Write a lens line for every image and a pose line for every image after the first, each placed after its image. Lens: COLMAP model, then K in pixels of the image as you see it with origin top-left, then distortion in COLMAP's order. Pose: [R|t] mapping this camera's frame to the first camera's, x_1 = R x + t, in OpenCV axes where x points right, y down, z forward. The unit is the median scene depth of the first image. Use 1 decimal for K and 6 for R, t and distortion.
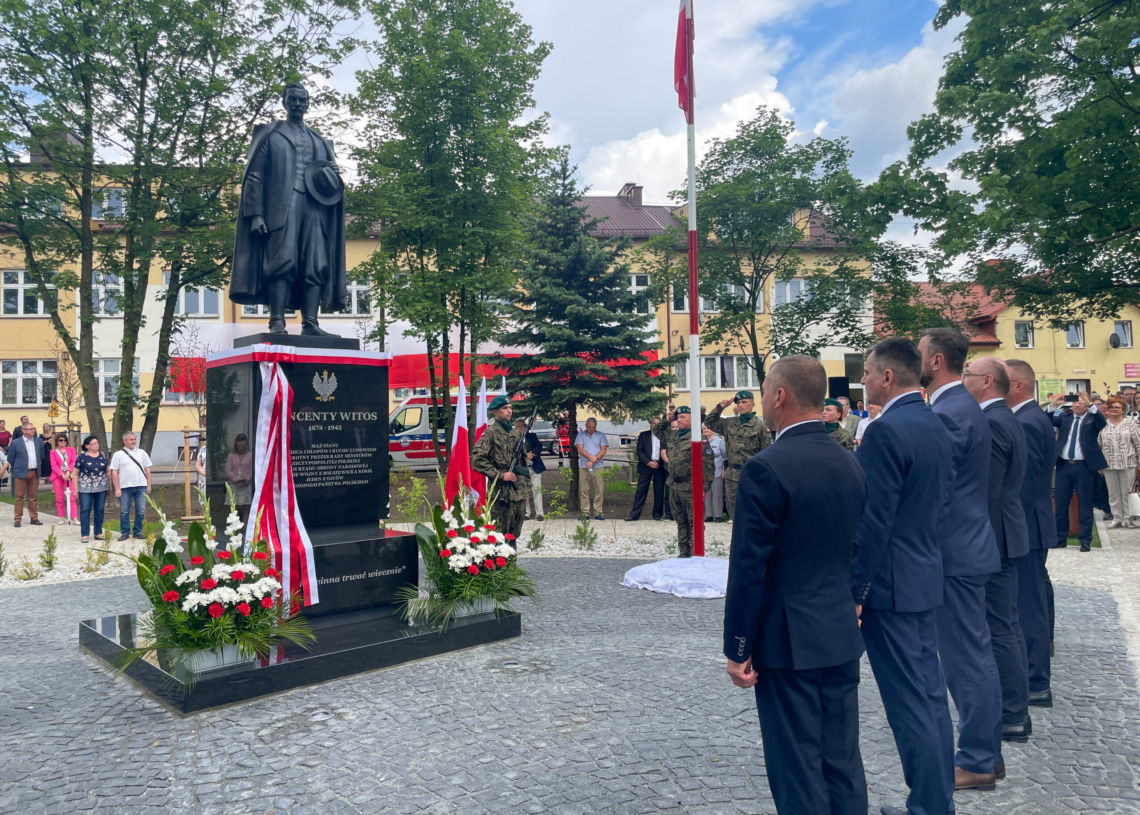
lens RADIAL K [[911.5, 0, 582.9], [0, 911.5, 405.8], [0, 0, 1]] dist [0.093182, -0.108584]
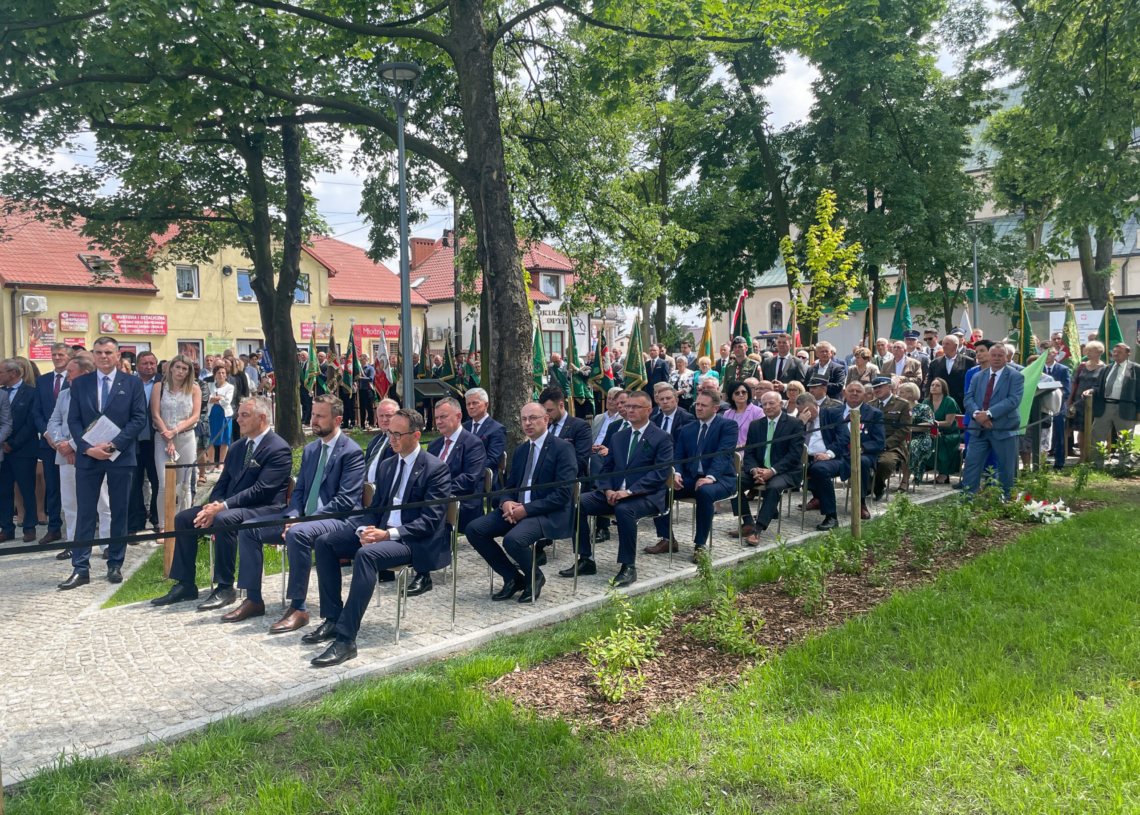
lens RADIAL K [[911.5, 0, 582.9], [0, 911.5, 405.8], [0, 0, 1]] dist [0.093182, -0.108584]
pose [[0.809785, -0.016105, 0.586506, 0.396334], [-0.010059, 0.999095, 0.041323, -0.007410], [-0.586641, -0.039362, 0.808890, 0.183609]]
